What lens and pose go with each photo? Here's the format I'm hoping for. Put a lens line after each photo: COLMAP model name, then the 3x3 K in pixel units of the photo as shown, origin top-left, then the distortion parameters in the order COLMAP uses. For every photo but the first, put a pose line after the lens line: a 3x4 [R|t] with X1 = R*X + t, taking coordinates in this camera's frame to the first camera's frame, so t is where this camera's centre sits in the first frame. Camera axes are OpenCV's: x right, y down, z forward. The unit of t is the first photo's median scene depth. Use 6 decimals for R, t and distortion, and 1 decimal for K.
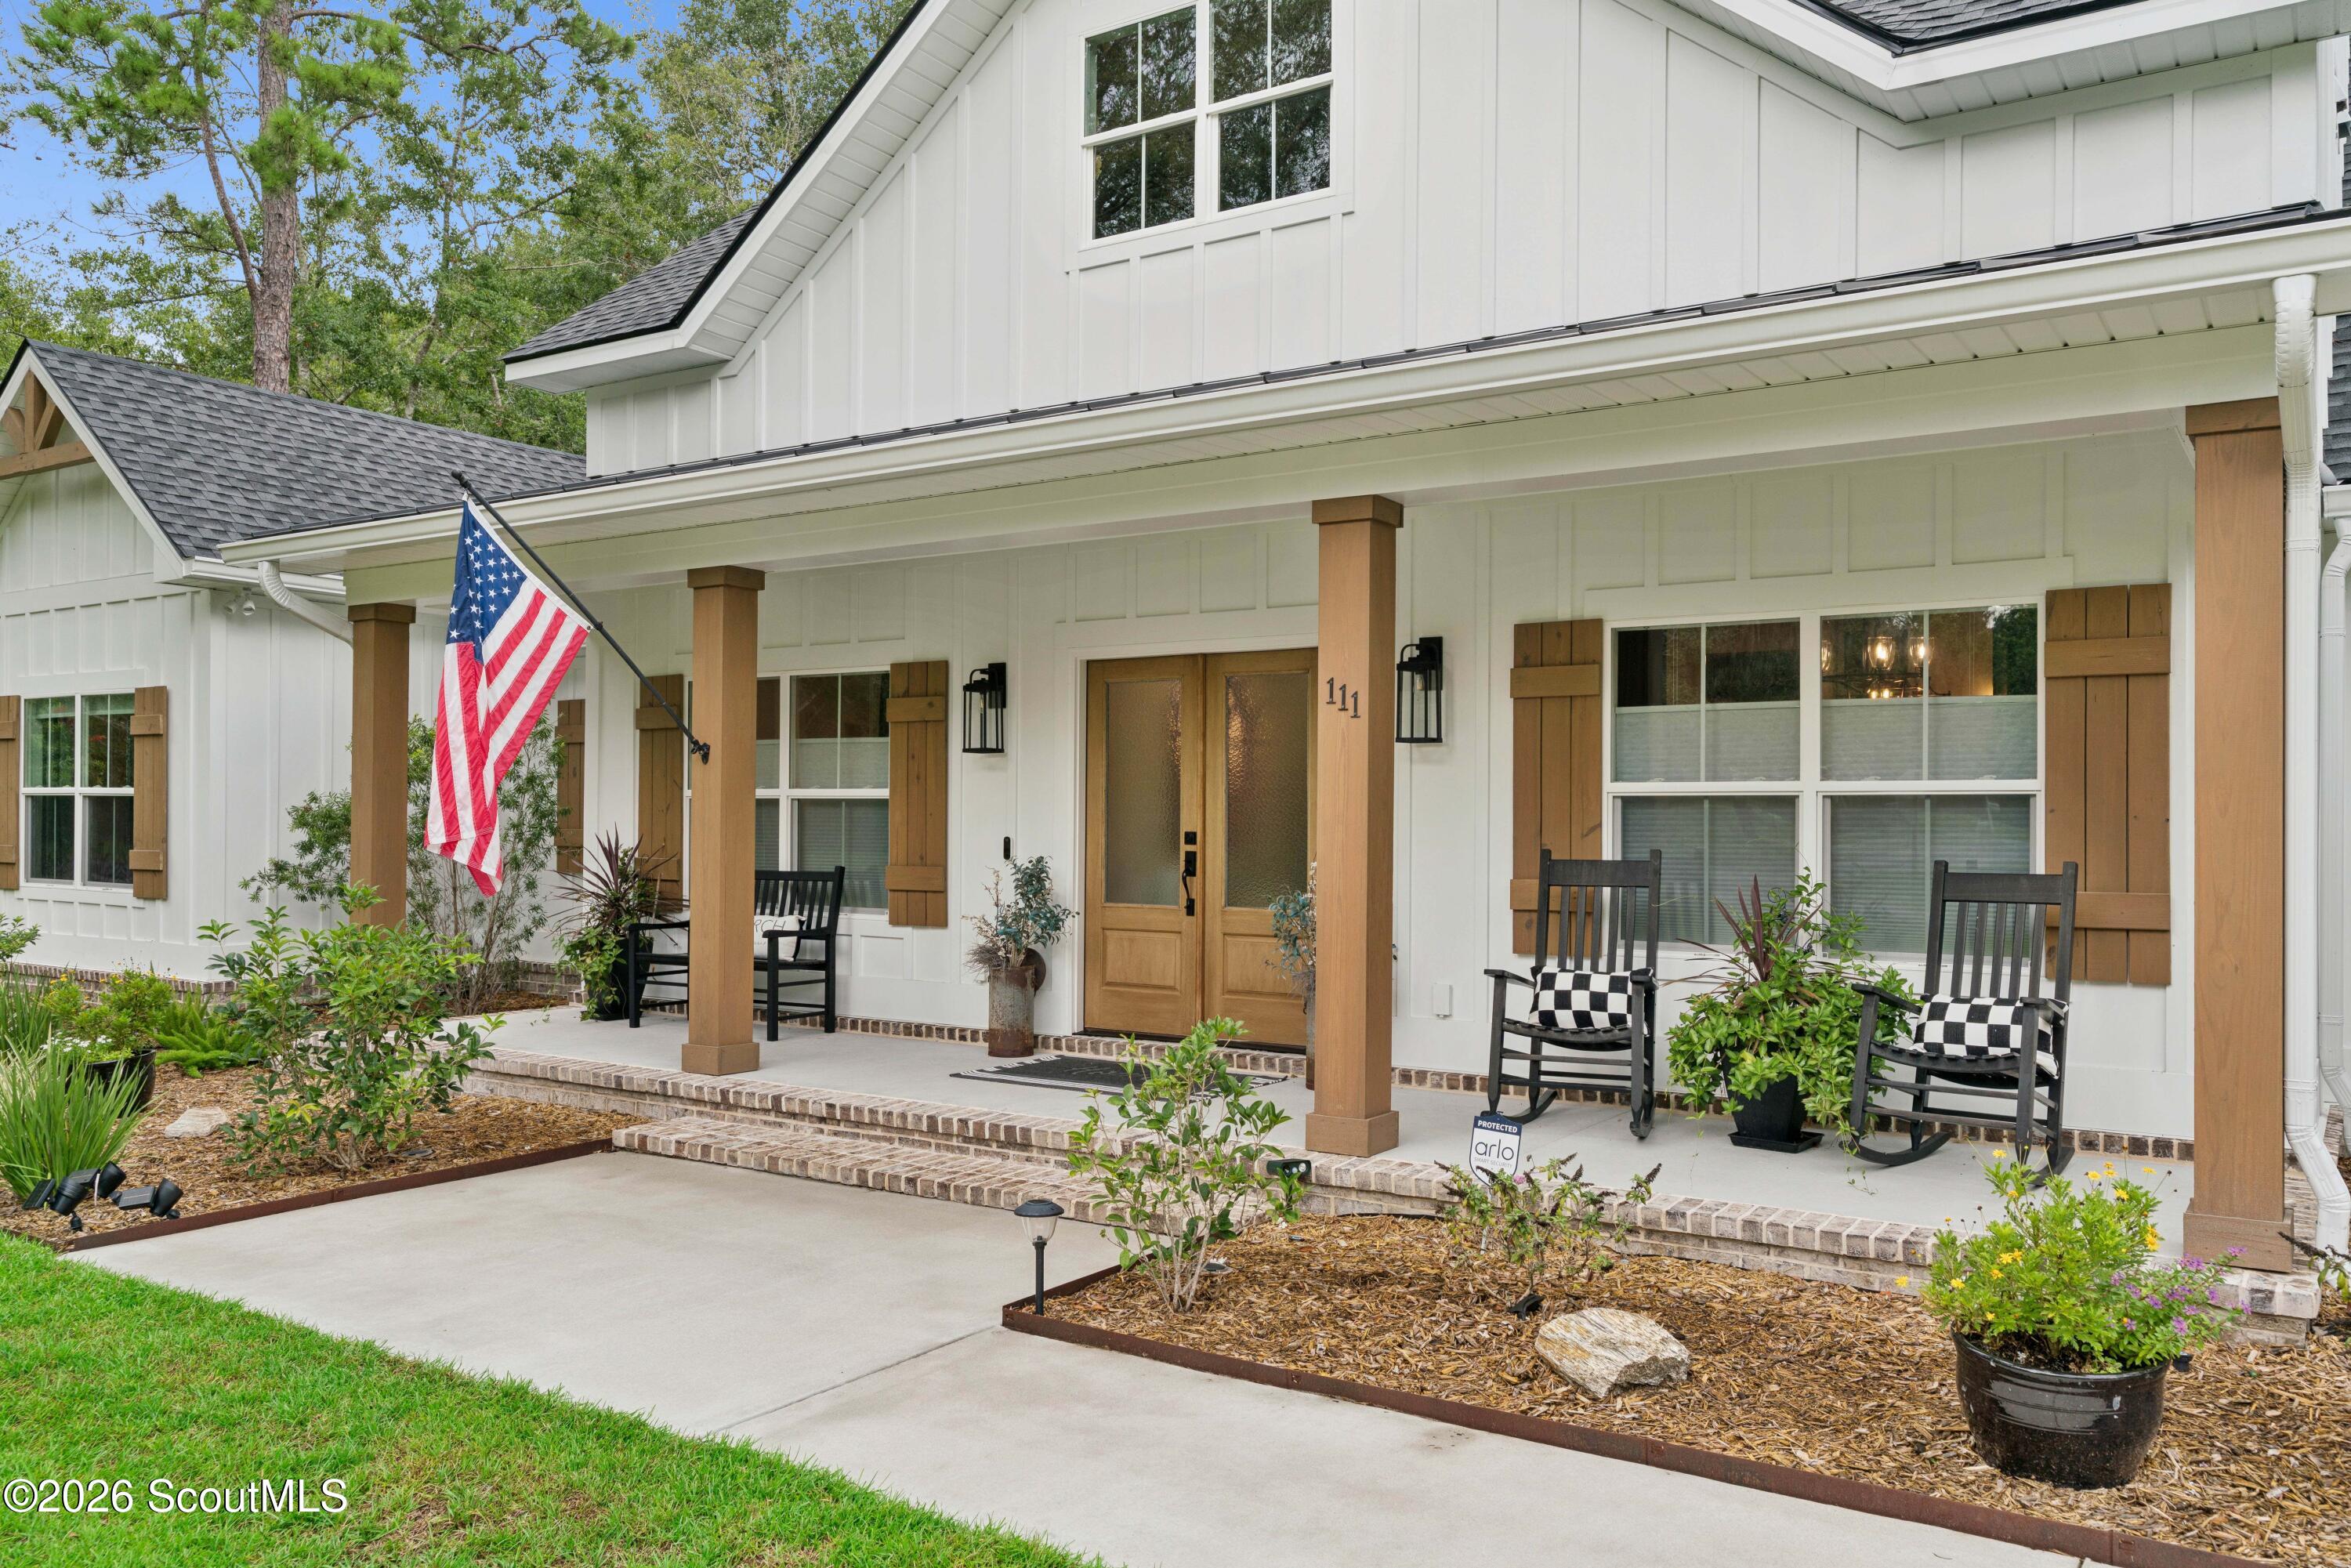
lens RADIAL K [[1768.5, 0, 1176.6], [0, 1768.5, 794.1], [0, 0, 1]] dist [-0.000367, -0.000094]
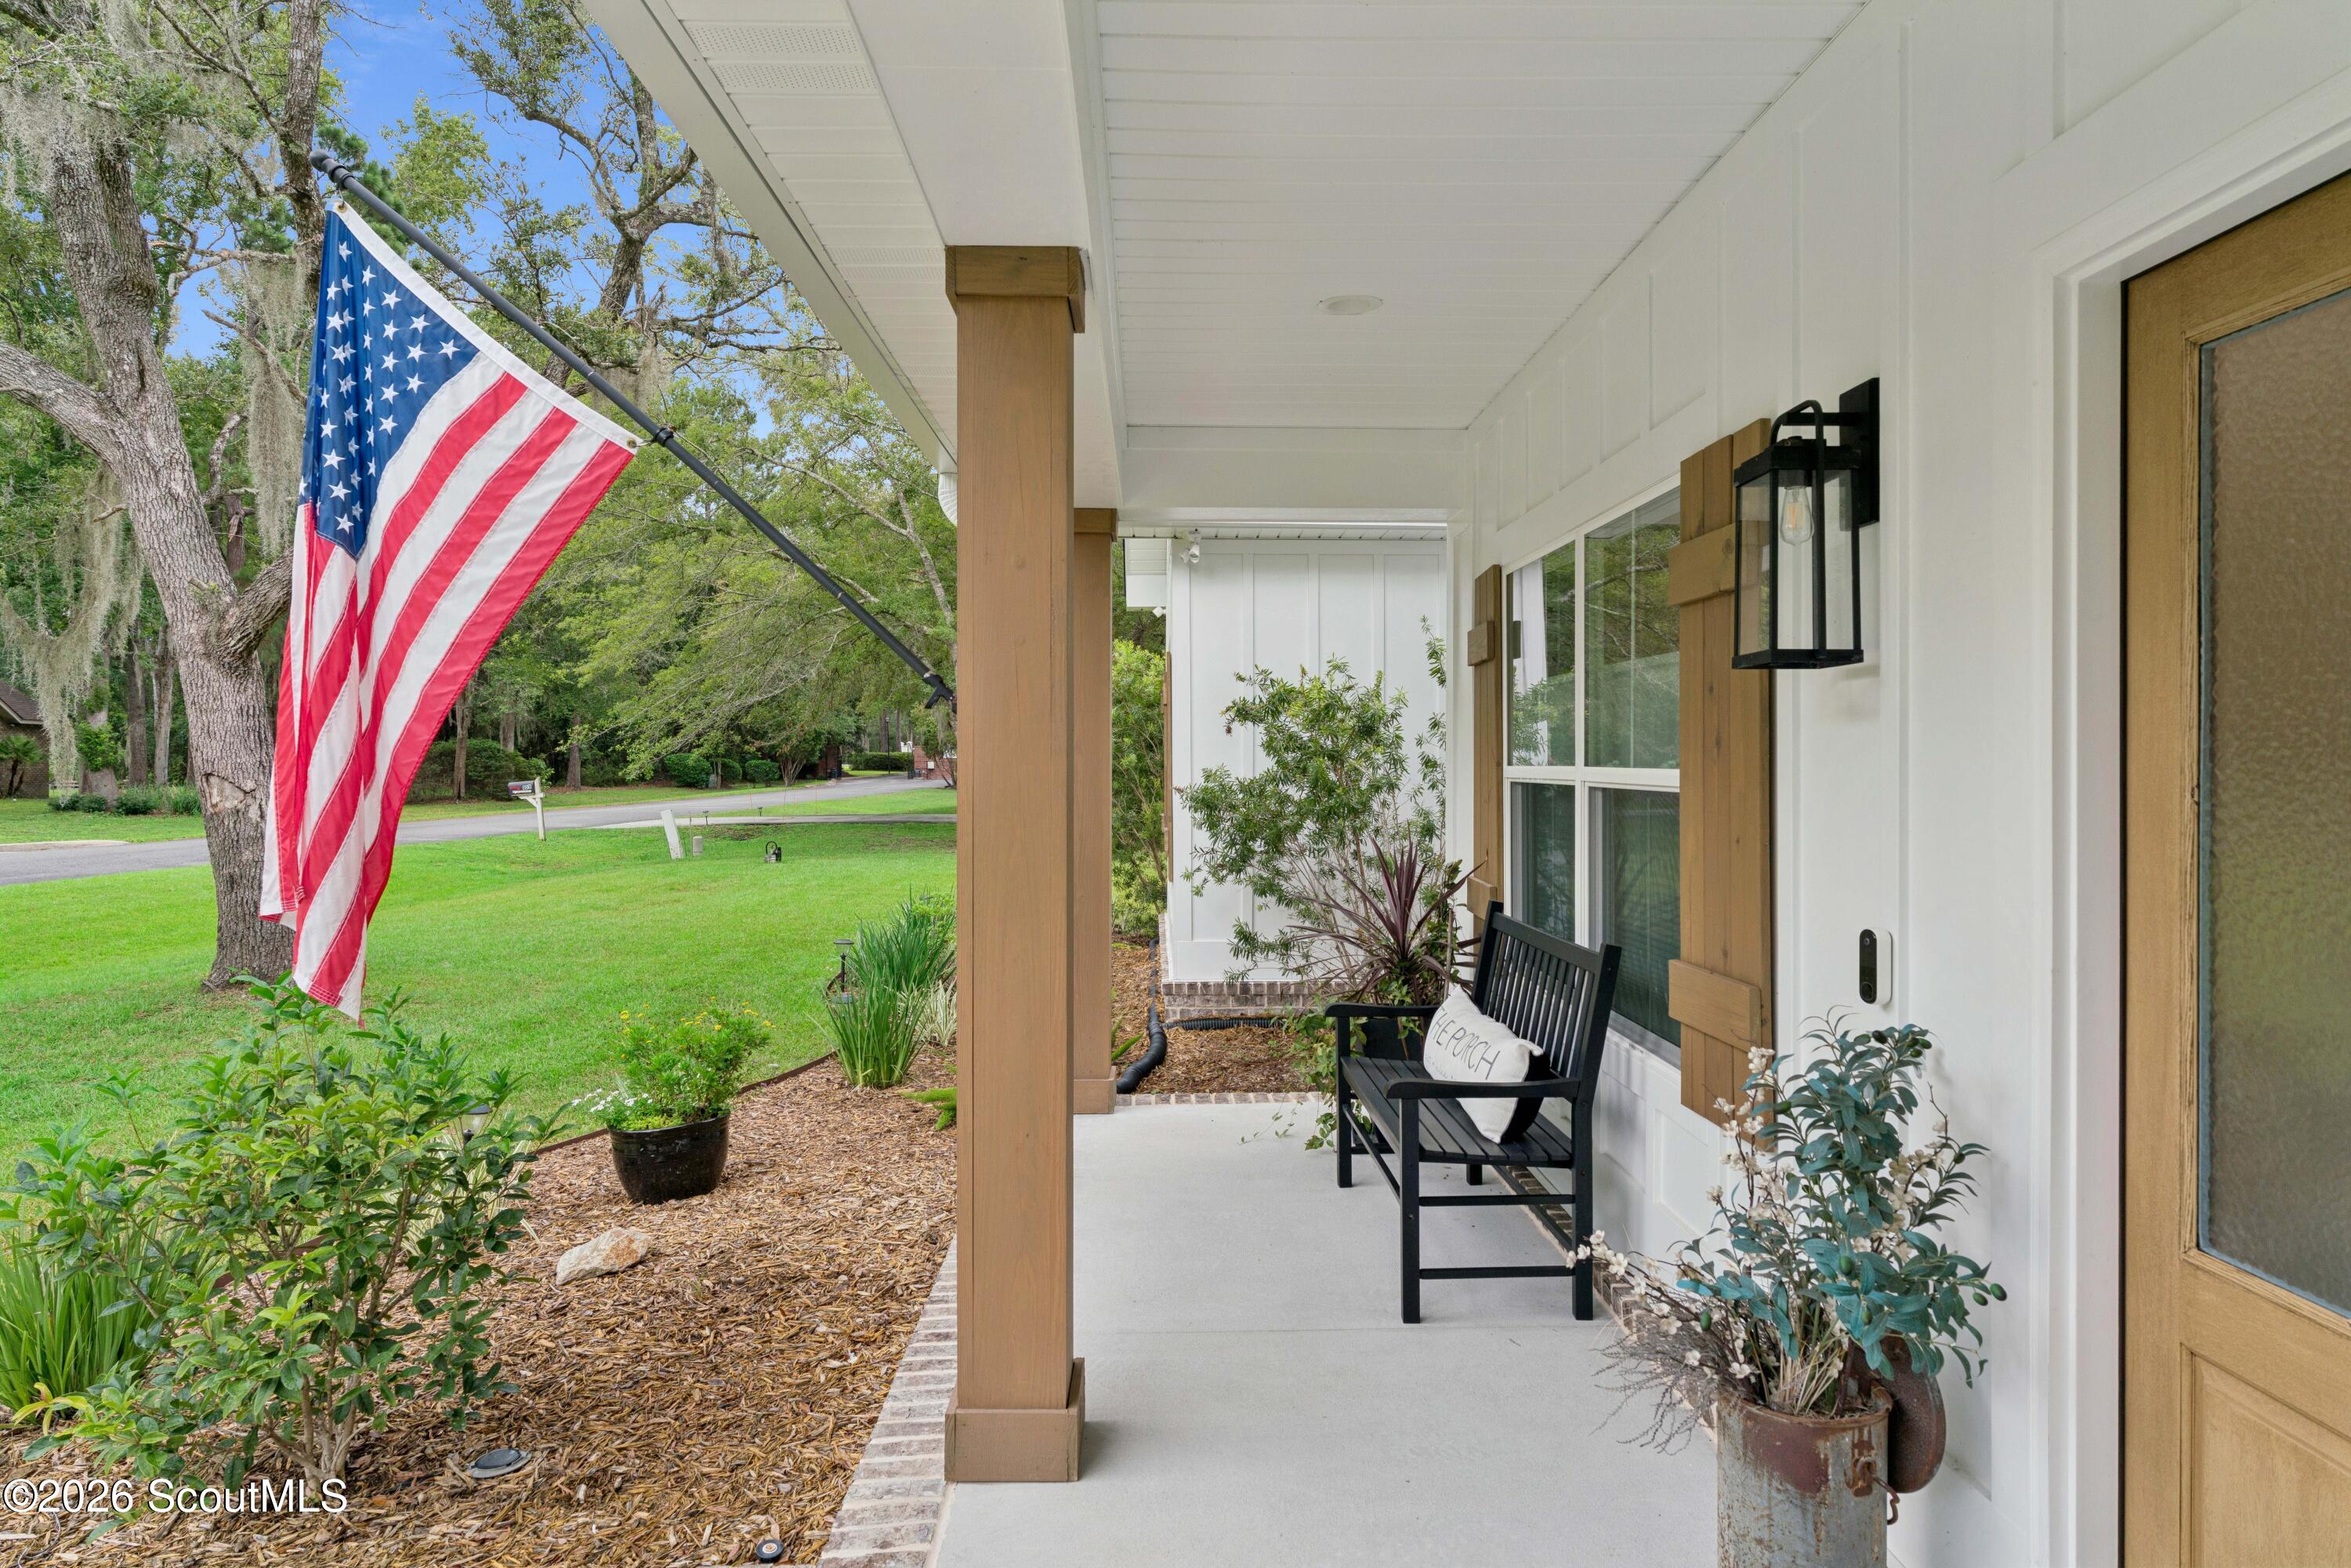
lens RADIAL K [[1369.9, 0, 1178.6], [0, 1369.9, 774.1], [0, 0, 1]] dist [0.006588, 0.001116]
pose [[0.570213, -0.001173, -0.821496, 0.040852], [0.016650, 0.999810, 0.010130, -0.009570], [0.821328, -0.019454, 0.570124, 0.917669]]
